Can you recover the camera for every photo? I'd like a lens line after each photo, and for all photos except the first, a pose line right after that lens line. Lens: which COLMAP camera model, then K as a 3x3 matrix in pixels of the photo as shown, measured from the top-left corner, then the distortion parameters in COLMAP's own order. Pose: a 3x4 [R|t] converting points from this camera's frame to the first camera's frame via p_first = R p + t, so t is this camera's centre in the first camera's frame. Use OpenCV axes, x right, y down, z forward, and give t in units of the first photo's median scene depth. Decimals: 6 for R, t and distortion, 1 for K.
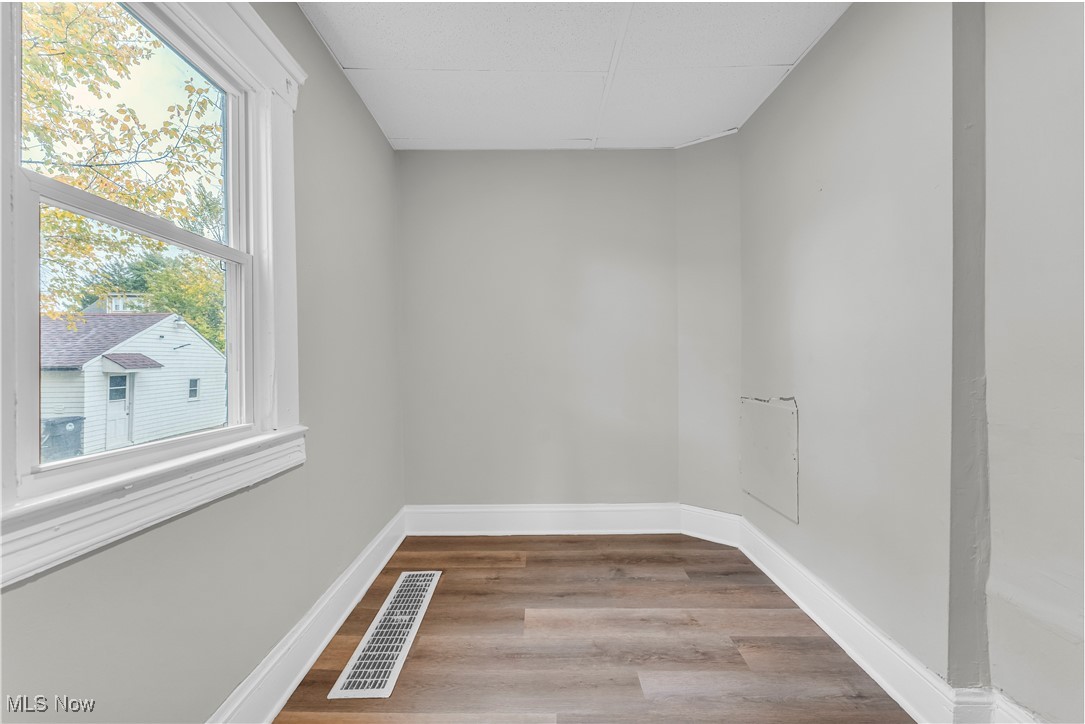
lens RADIAL K [[430.9, 0, 542.5], [0, 430.9, 362.0], [0, 0, 1]] dist [0.000955, -0.000094]
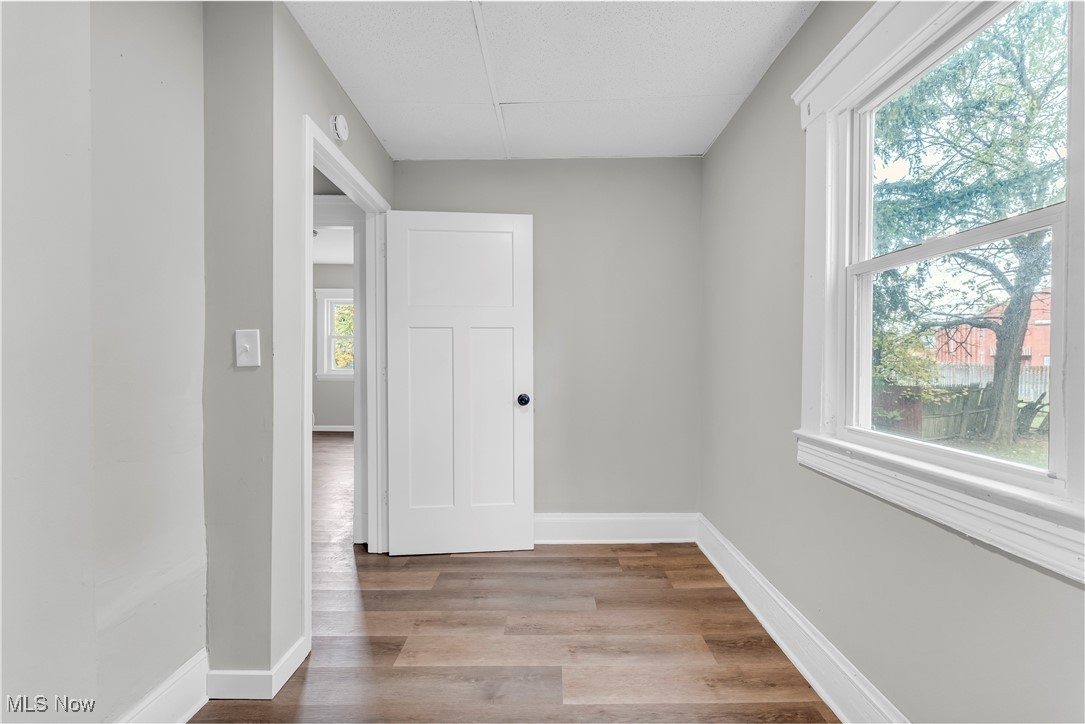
lens RADIAL K [[430.9, 0, 542.5], [0, 430.9, 362.0], [0, 0, 1]] dist [0.000955, -0.000094]
pose [[-0.999800, 0.001856, 0.019912, 0.103702], [0.002150, 0.999889, 0.014736, -0.053959], [-0.019883, 0.014775, -0.999693, 2.079171]]
